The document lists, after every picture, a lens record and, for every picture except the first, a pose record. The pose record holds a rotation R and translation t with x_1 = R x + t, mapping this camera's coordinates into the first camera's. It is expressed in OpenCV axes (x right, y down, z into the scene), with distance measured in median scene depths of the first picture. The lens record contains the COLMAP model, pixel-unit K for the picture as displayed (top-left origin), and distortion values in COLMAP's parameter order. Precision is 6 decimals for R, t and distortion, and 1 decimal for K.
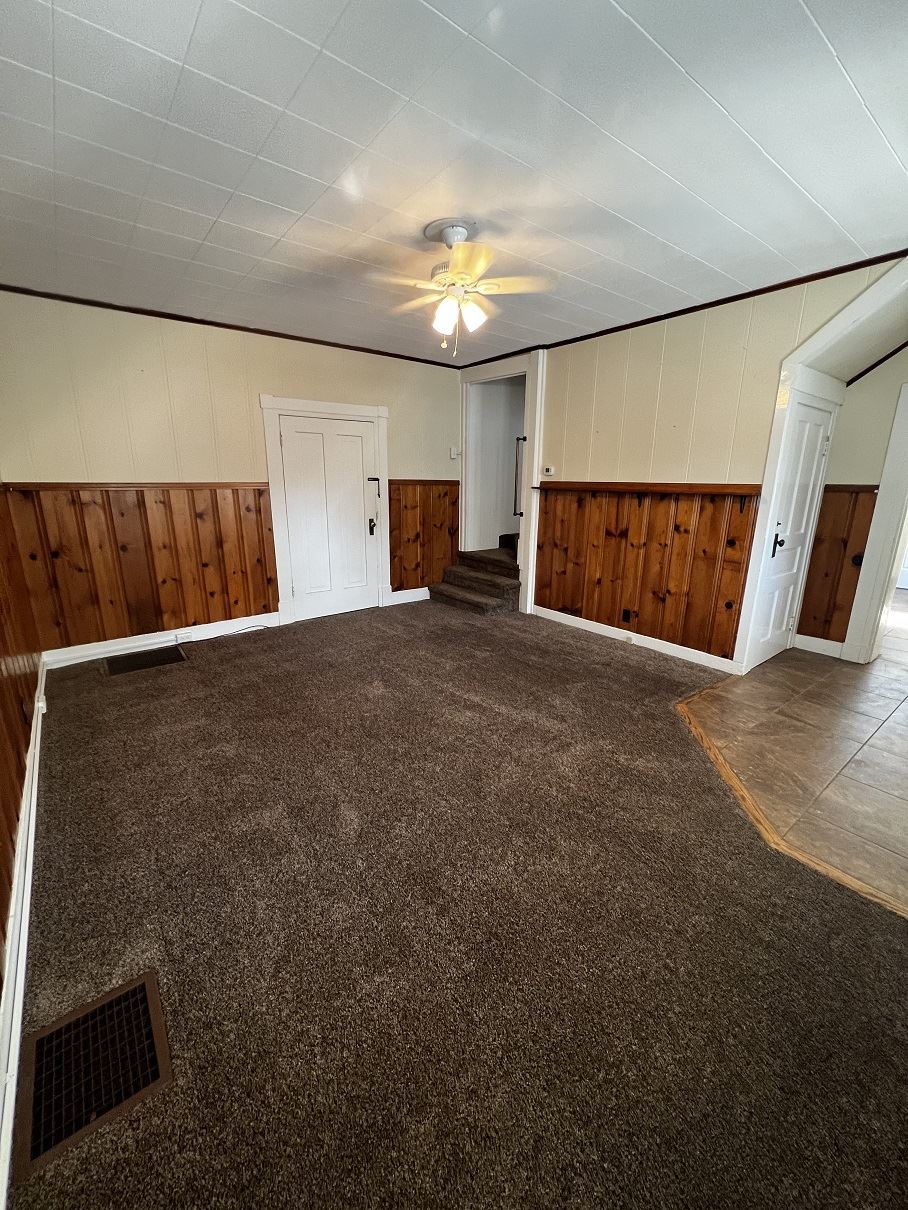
lens RADIAL K [[483.0, 0, 453.8], [0, 483.0, 605.9], [0, 0, 1]] dist [-0.002862, -0.000044]
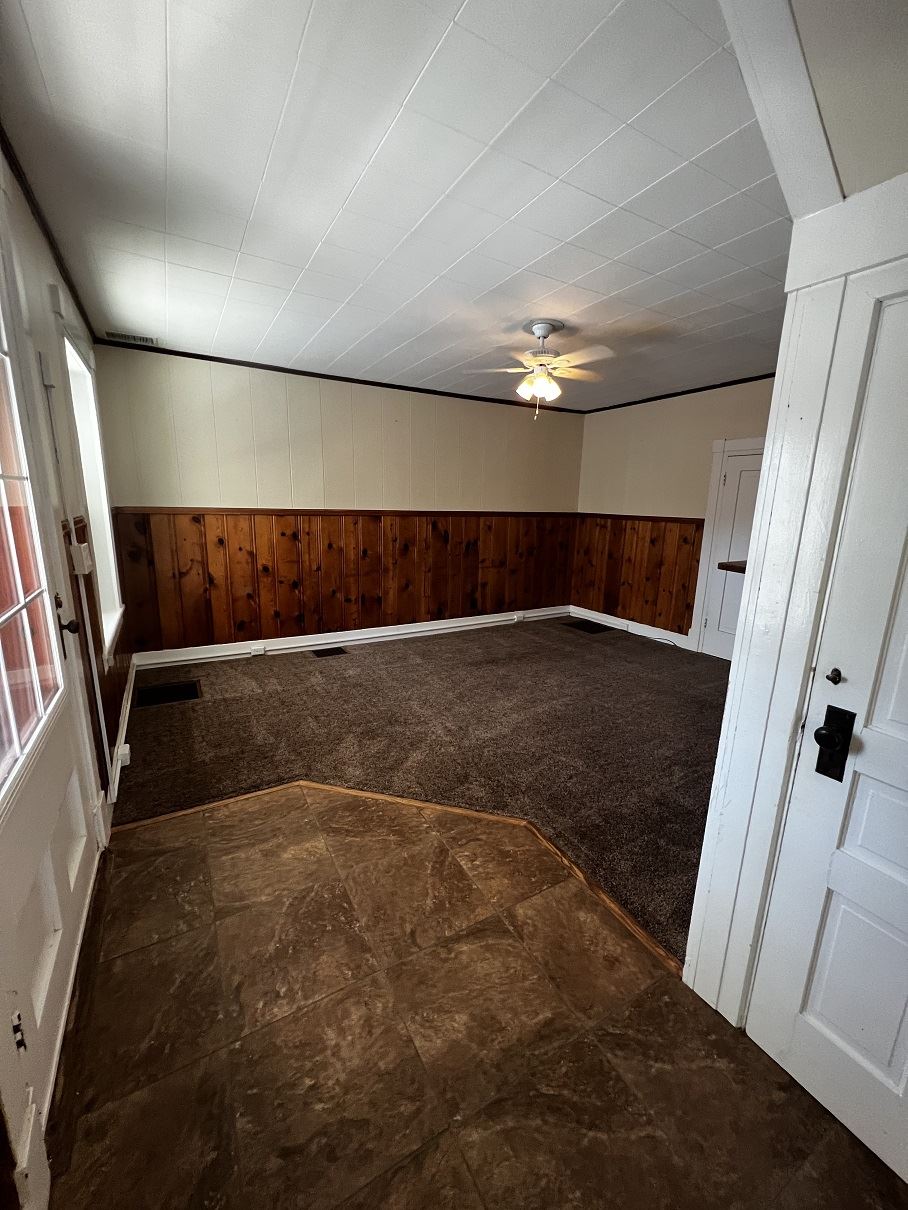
lens RADIAL K [[483.0, 0, 458.2], [0, 483.0, 603.6], [0, 0, 1]] dist [-0.002862, -0.000044]
pose [[-0.130940, 0.201661, -0.970664, 1.134476], [-0.278421, 0.932210, 0.231230, -0.249086], [0.951492, 0.300530, -0.065917, 0.853308]]
